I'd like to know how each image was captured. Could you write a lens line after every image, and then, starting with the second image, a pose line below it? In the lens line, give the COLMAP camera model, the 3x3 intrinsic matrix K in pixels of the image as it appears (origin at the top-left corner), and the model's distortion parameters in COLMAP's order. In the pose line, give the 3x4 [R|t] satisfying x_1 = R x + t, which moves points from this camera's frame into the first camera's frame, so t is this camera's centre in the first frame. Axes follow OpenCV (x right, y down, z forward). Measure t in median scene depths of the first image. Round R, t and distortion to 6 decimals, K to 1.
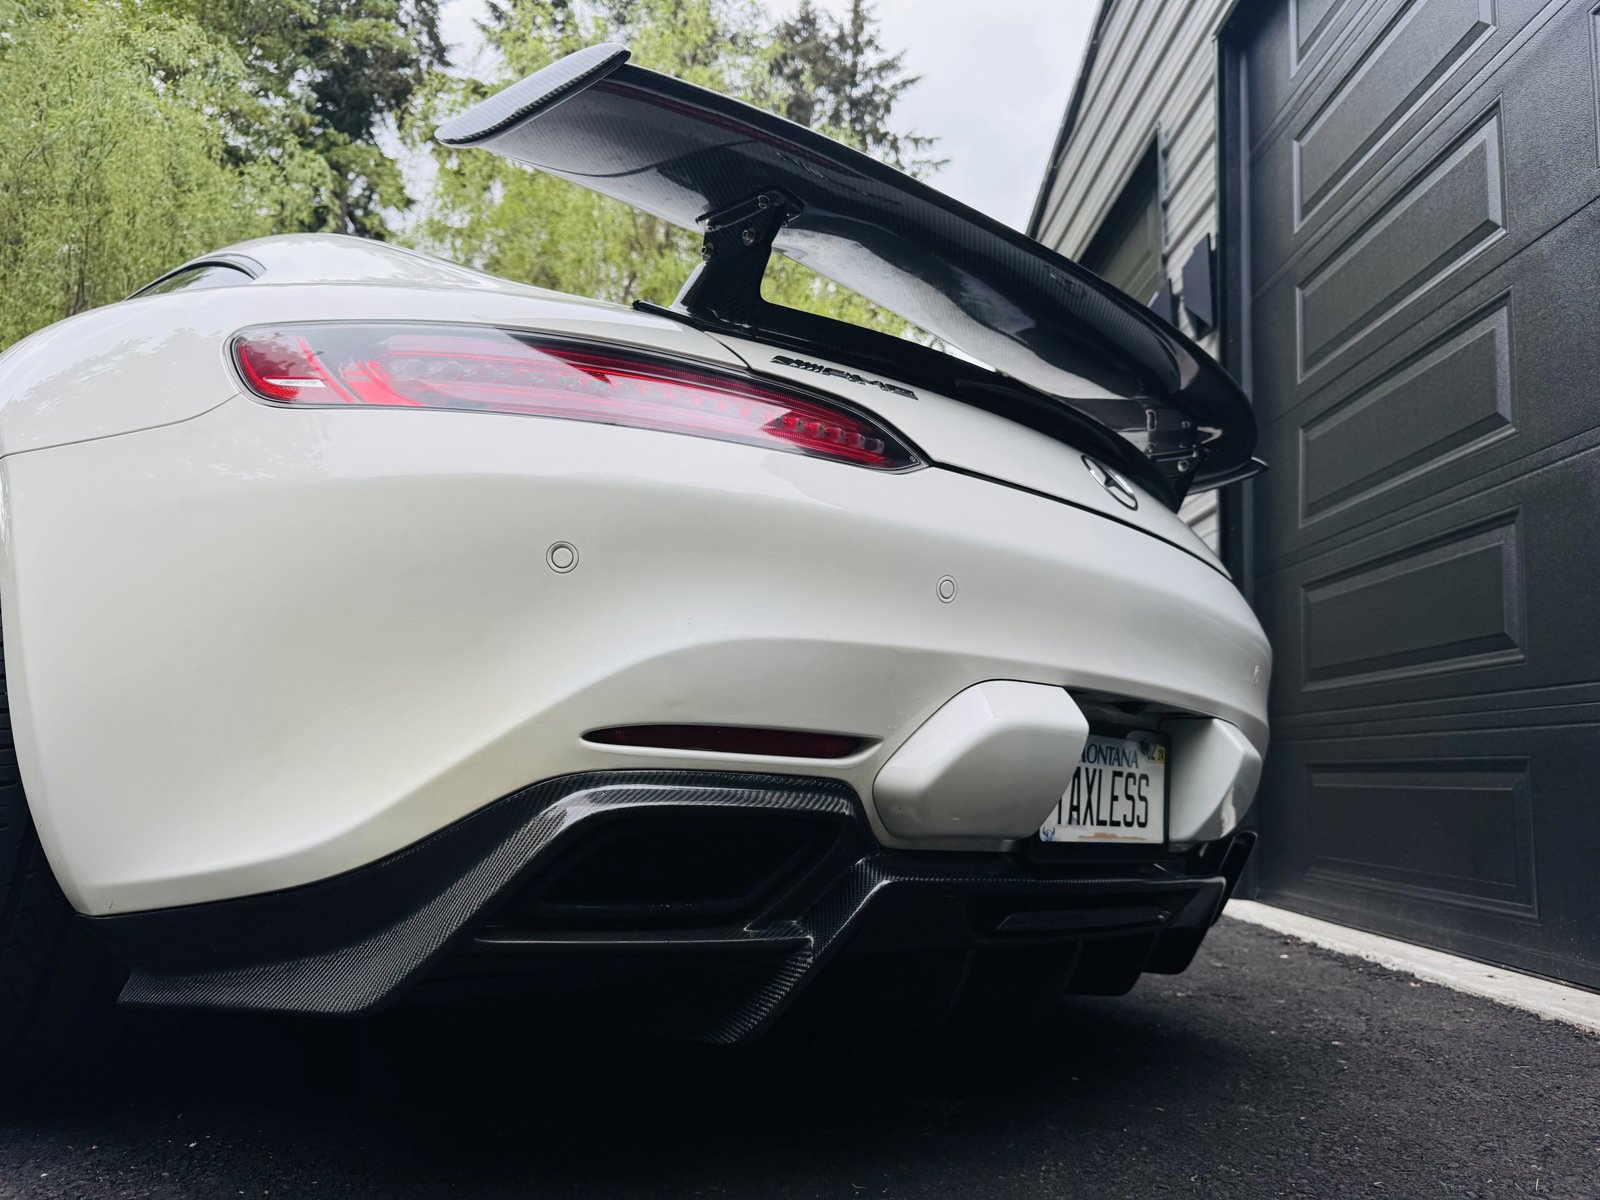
lens RADIAL K [[1151.2, 0, 790.9], [0, 1151.2, 614.8], [0, 0, 1]] dist [0.037814, -0.066541]
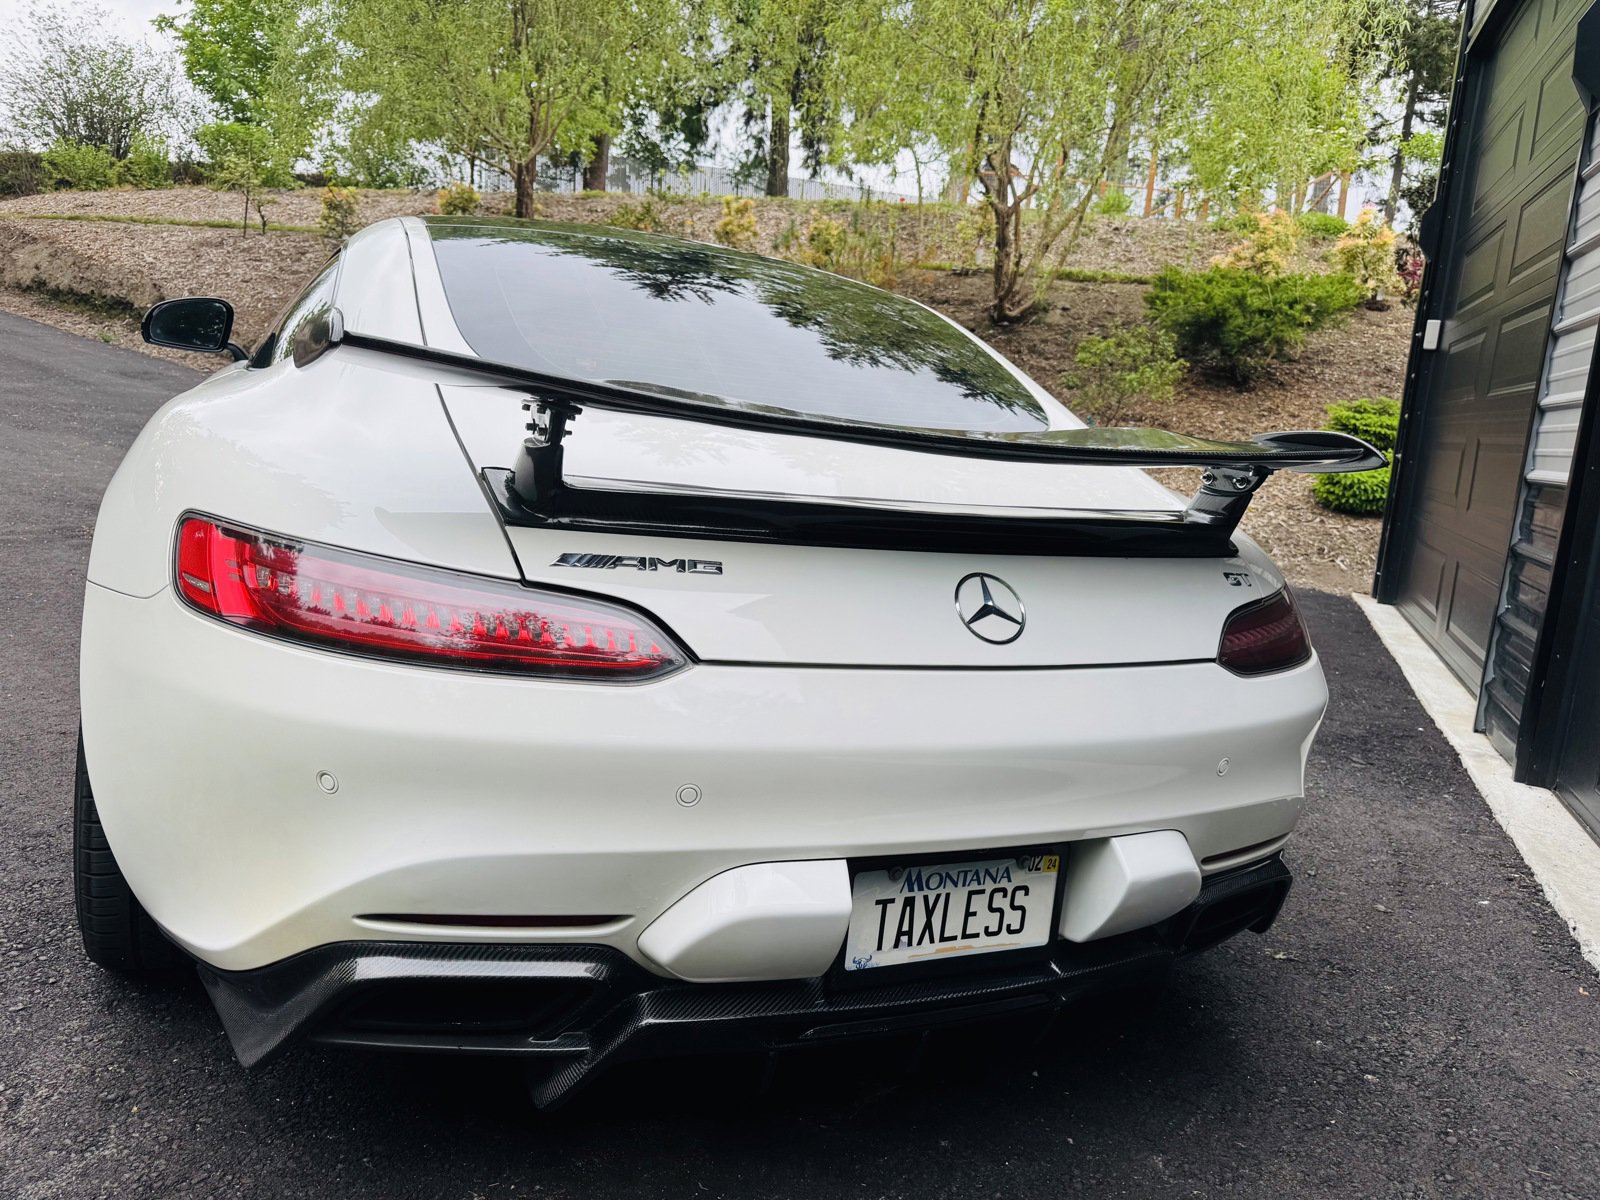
lens RADIAL K [[1145.0, 0, 800.0], [0, 1145.0, 600.0], [0, 0, 1]] dist [0.058322, -0.064860]
pose [[0.926189, 0.086288, -0.367053, 0.481132], [0.019753, 0.961023, 0.275764, -0.387844], [0.376541, -0.262660, 0.888384, 0.102296]]
